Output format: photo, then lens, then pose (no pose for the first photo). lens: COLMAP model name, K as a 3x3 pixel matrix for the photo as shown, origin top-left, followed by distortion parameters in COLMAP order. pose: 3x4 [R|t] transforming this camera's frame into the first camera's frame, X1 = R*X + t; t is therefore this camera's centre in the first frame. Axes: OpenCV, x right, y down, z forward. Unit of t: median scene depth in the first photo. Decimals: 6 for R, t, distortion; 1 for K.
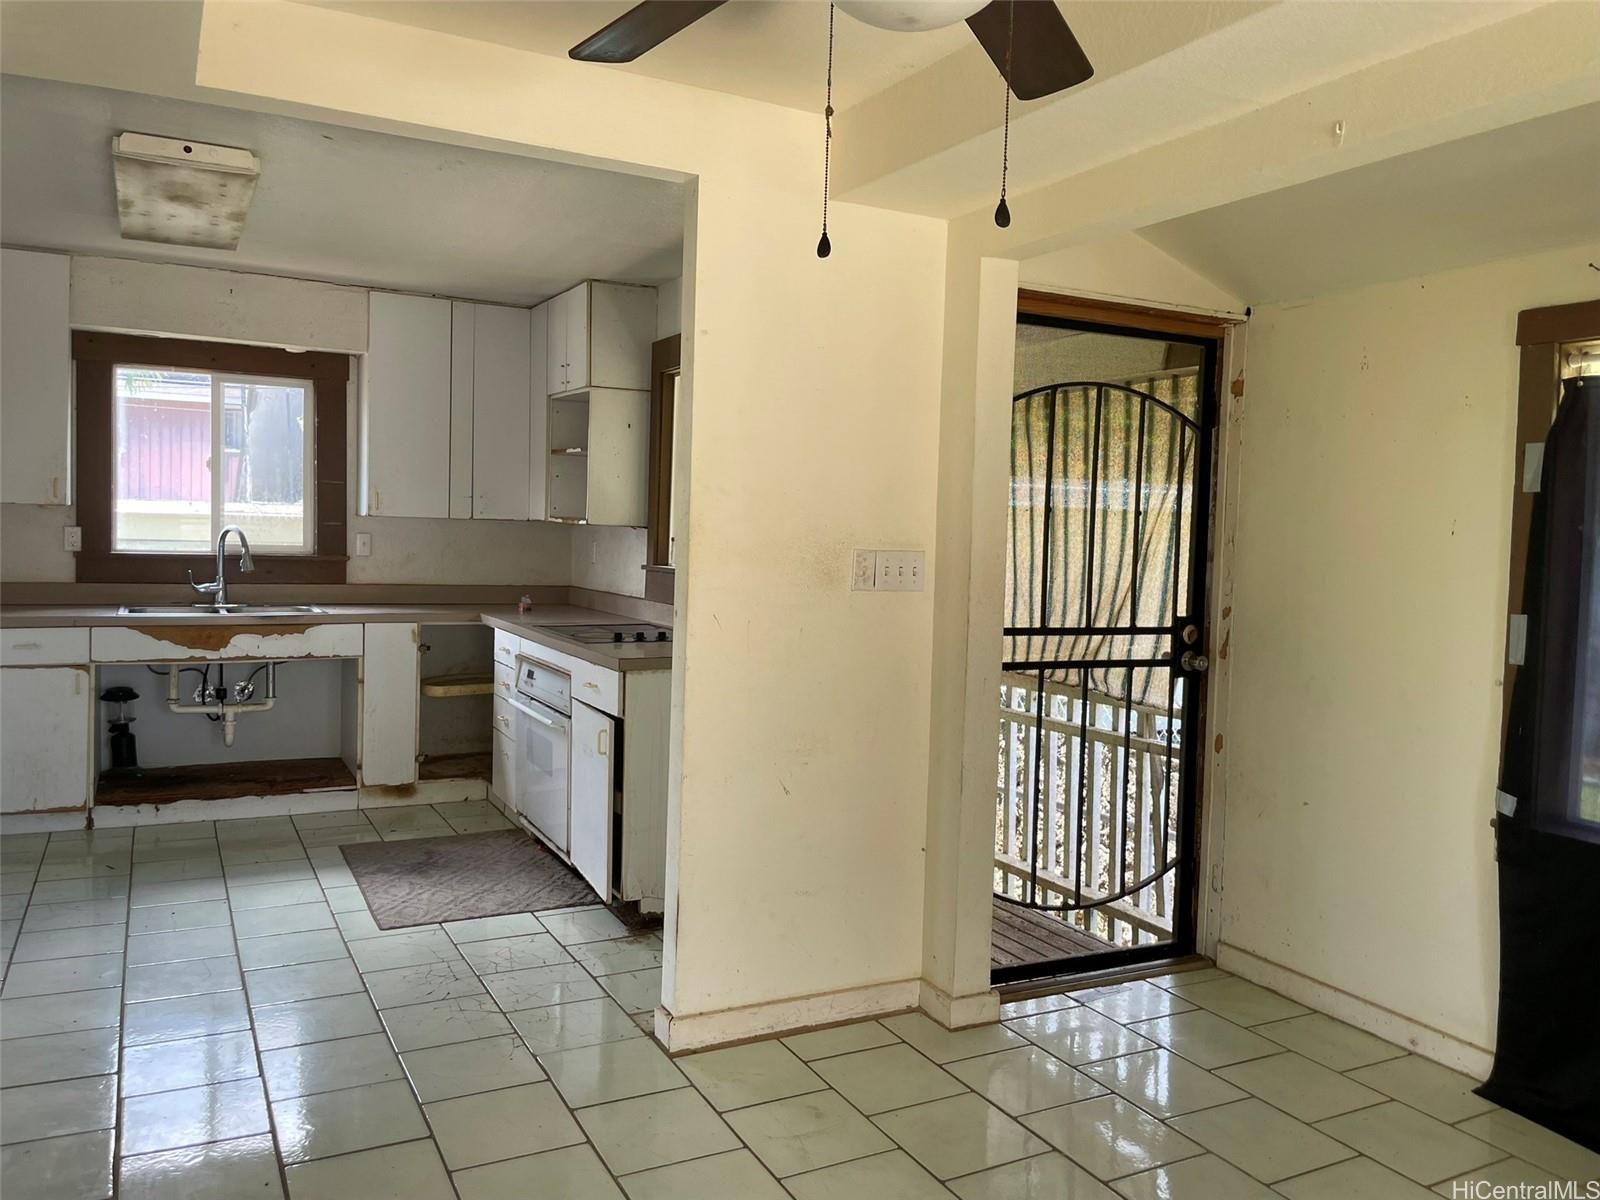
lens RADIAL K [[1217.8, 0, 792.5], [0, 1217.8, 580.7], [0, 0, 1]] dist [0.084225, -0.118312]
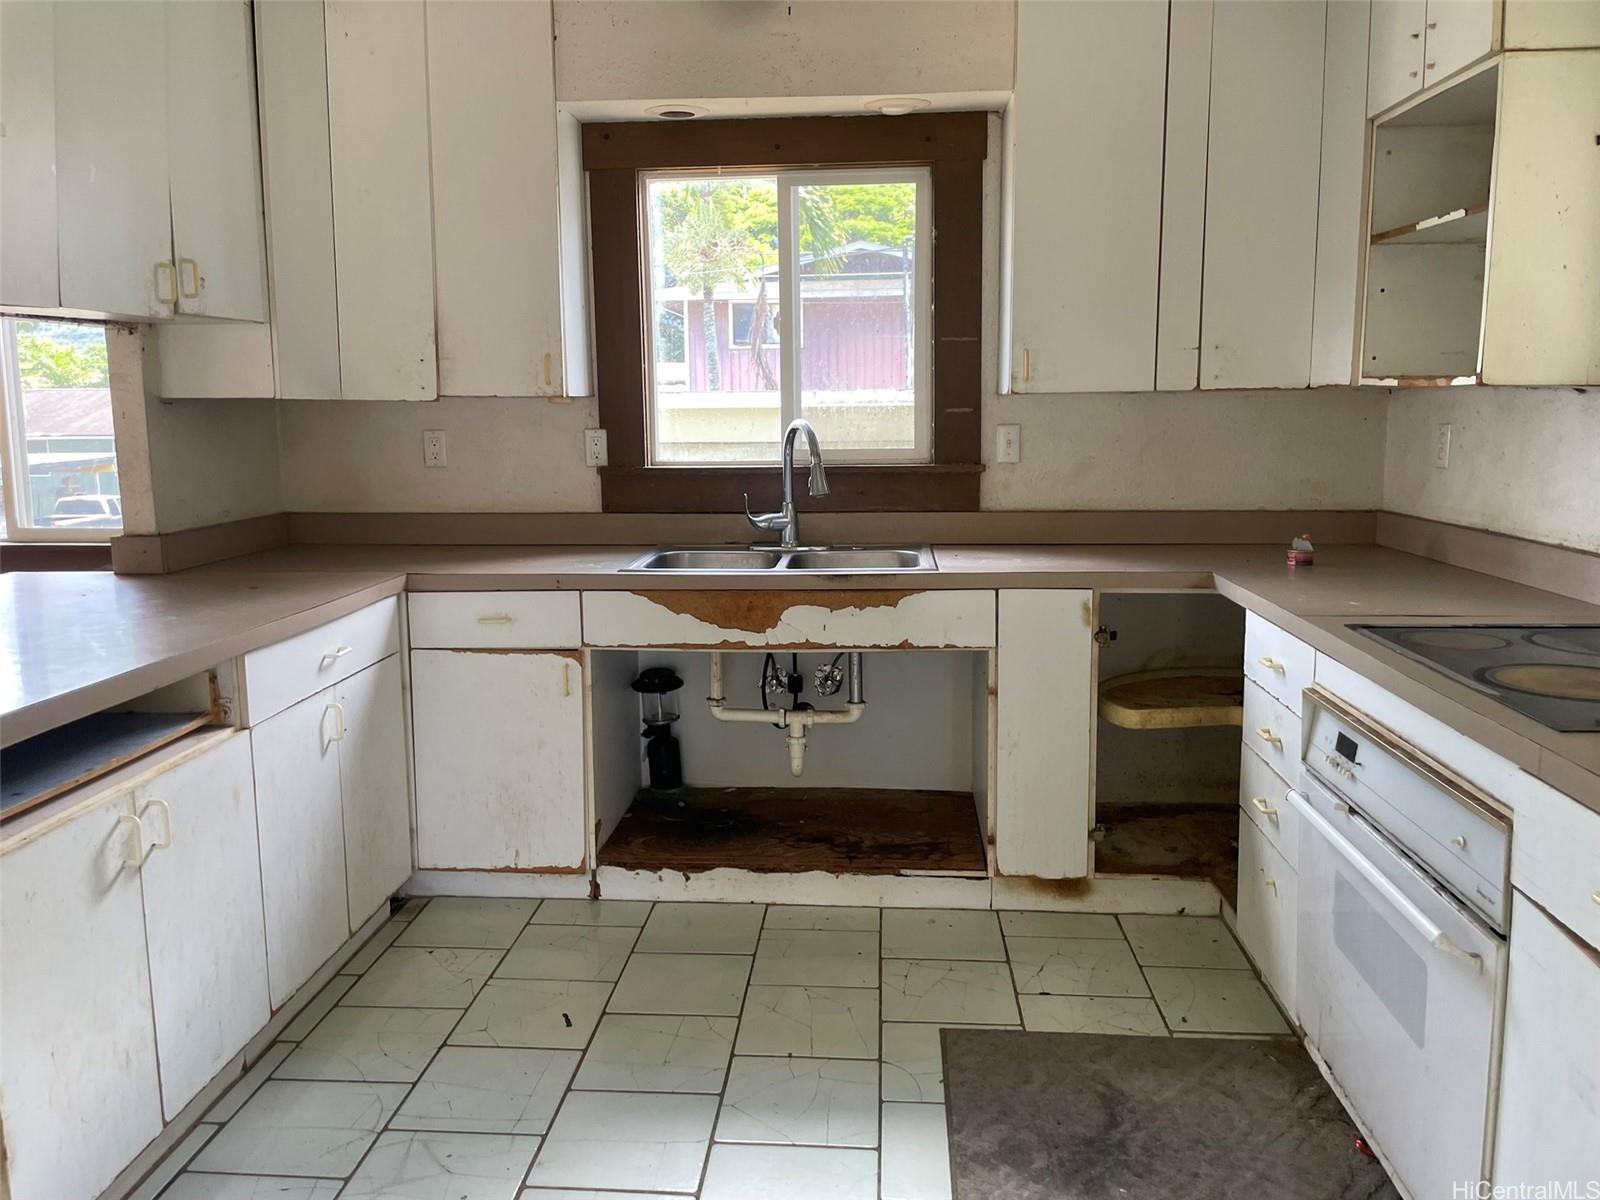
lens RADIAL K [[1217.8, 0, 788.4], [0, 1217.8, 583.2], [0, 0, 1]] dist [0.084225, -0.118312]
pose [[0.849252, 0.036278, -0.526739, -0.147115], [0.013581, 0.995806, 0.090480, -0.020033], [0.527813, -0.083995, 0.845197, 0.512936]]
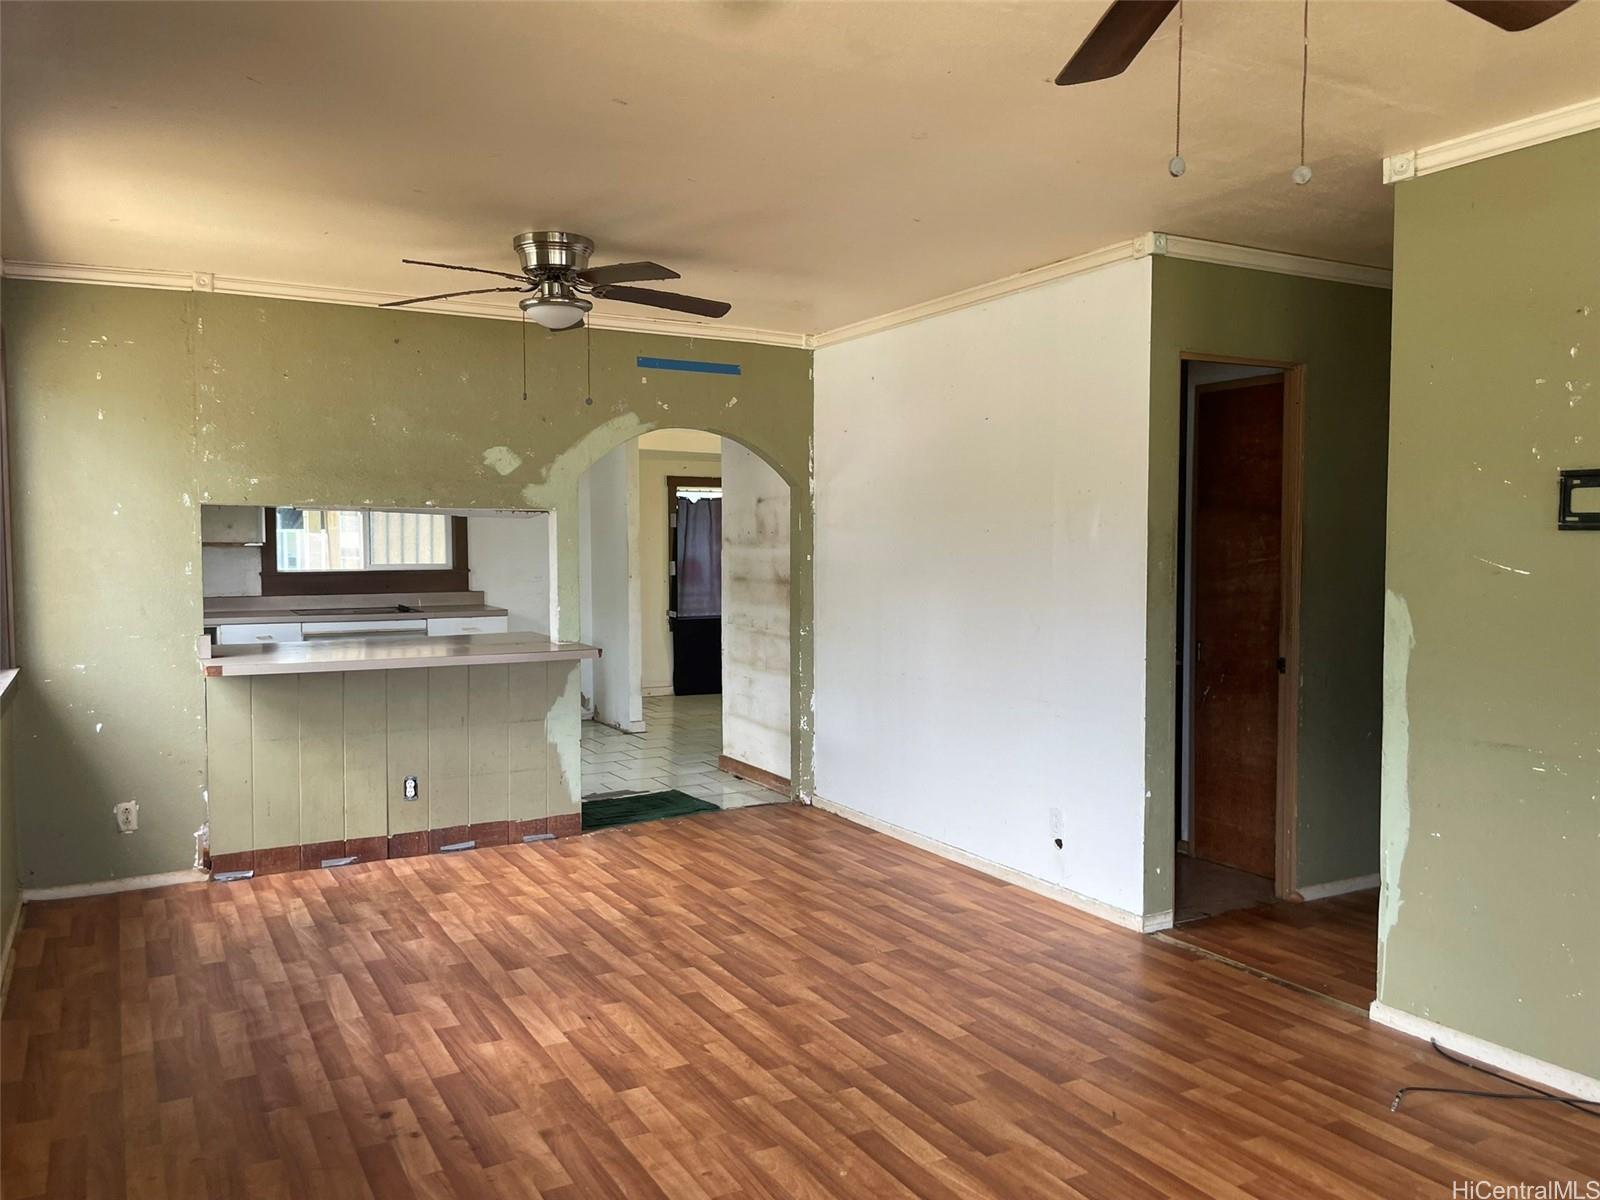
lens RADIAL K [[1217.8, 0, 797.8], [0, 1217.8, 604.2], [0, 0, 1]] dist [0.084225, -0.118312]
pose [[-0.030734, -0.084310, 0.995965, -1.692103], [0.043161, 0.995395, 0.085594, -0.077266], [-0.998595, 0.045618, -0.026953, 0.421379]]
